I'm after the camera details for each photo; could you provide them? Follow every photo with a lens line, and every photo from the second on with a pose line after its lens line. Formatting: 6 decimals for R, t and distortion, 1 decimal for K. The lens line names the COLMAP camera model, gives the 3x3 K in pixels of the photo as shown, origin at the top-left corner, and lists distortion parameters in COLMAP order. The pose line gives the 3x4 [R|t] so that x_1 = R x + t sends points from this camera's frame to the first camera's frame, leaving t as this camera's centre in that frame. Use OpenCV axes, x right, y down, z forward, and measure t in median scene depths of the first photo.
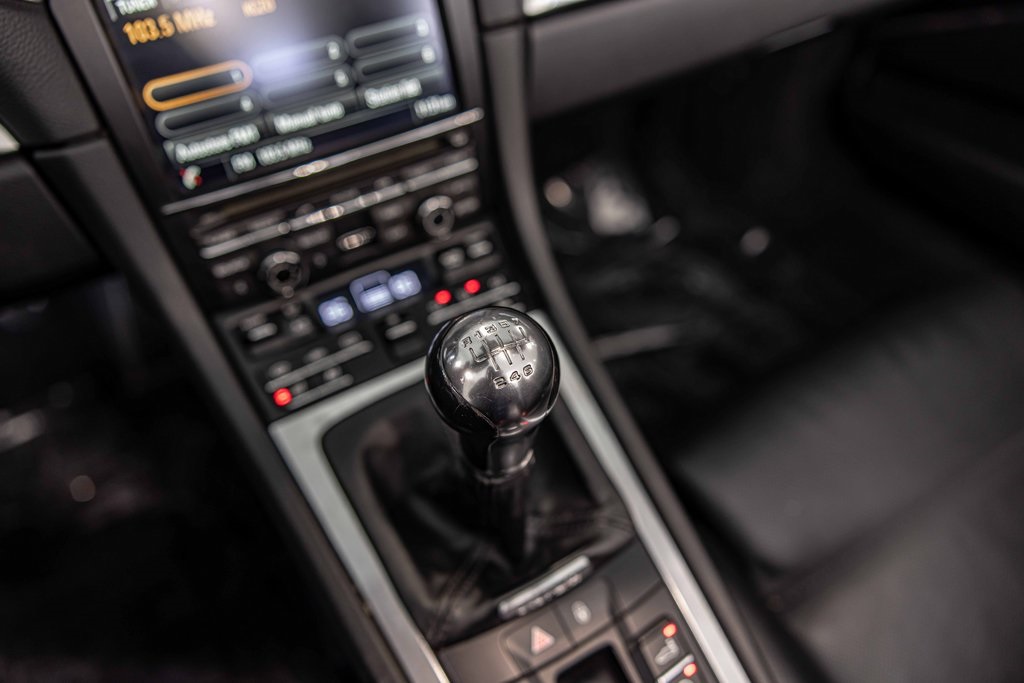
lens RADIAL K [[764.6, 0, 521.6], [0, 764.6, 341.5], [0, 0, 1]] dist [0.003325, -0.005331]
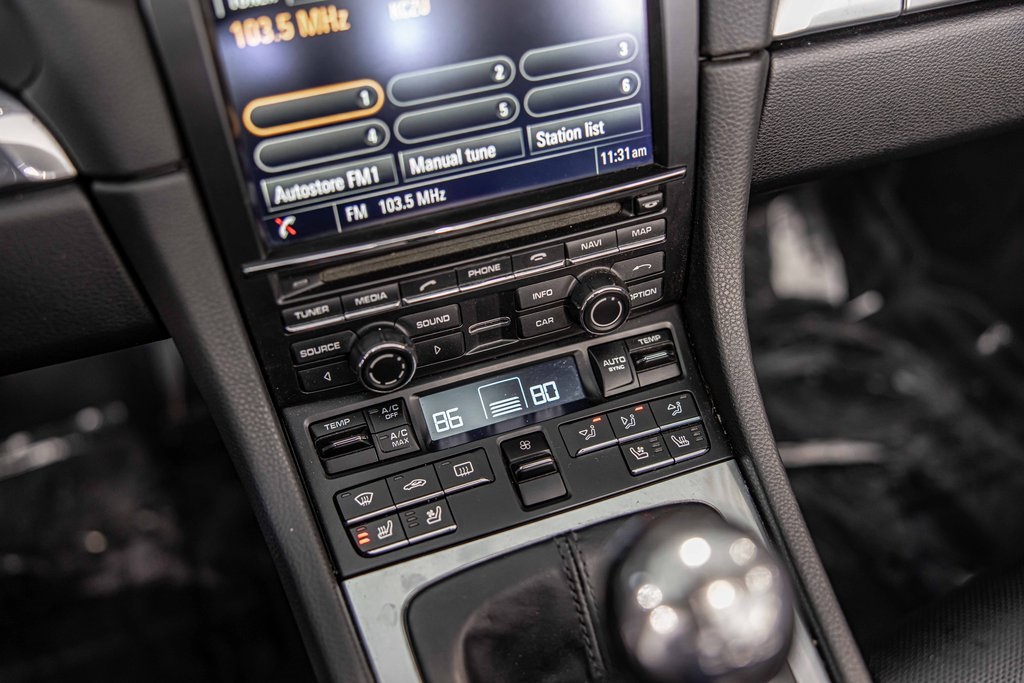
lens RADIAL K [[953.7, 0, 512.0], [0, 953.7, 341.5], [0, 0, 1]] dist [-0.039988, 0.001351]
pose [[0.982389, 0.127617, -0.136474, -0.081336], [-0.133736, 0.990340, -0.036612, -0.100704], [0.130483, 0.054219, 0.989967, 0.133859]]
